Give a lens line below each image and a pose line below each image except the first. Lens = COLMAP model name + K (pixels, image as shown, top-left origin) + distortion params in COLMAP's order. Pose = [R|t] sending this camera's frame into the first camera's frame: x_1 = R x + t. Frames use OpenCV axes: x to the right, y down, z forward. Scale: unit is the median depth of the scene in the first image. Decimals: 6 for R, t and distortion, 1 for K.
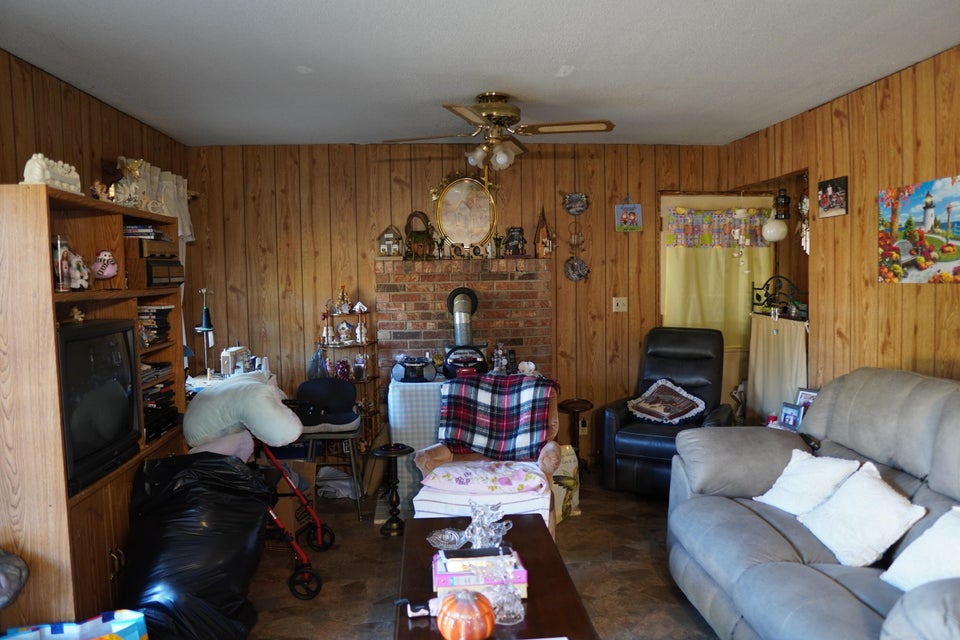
lens RADIAL K [[678.8, 0, 480.6], [0, 678.8, 320.5], [0, 0, 1]] dist [-0.094831, 0.045662]
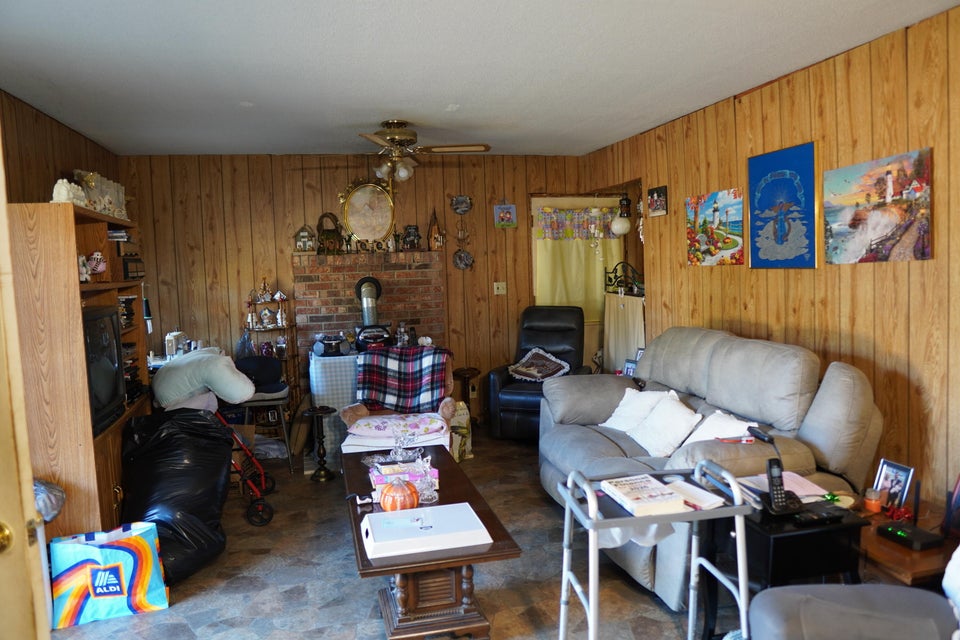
lens RADIAL K [[678.8, 0, 484.9], [0, 678.8, 318.1], [0, 0, 1]] dist [-0.094831, 0.045662]
pose [[0.984575, -0.030167, 0.172341, -0.041940], [0.028509, 0.999520, 0.012088, 0.019327], [-0.172623, -0.006988, 0.984963, -0.257776]]
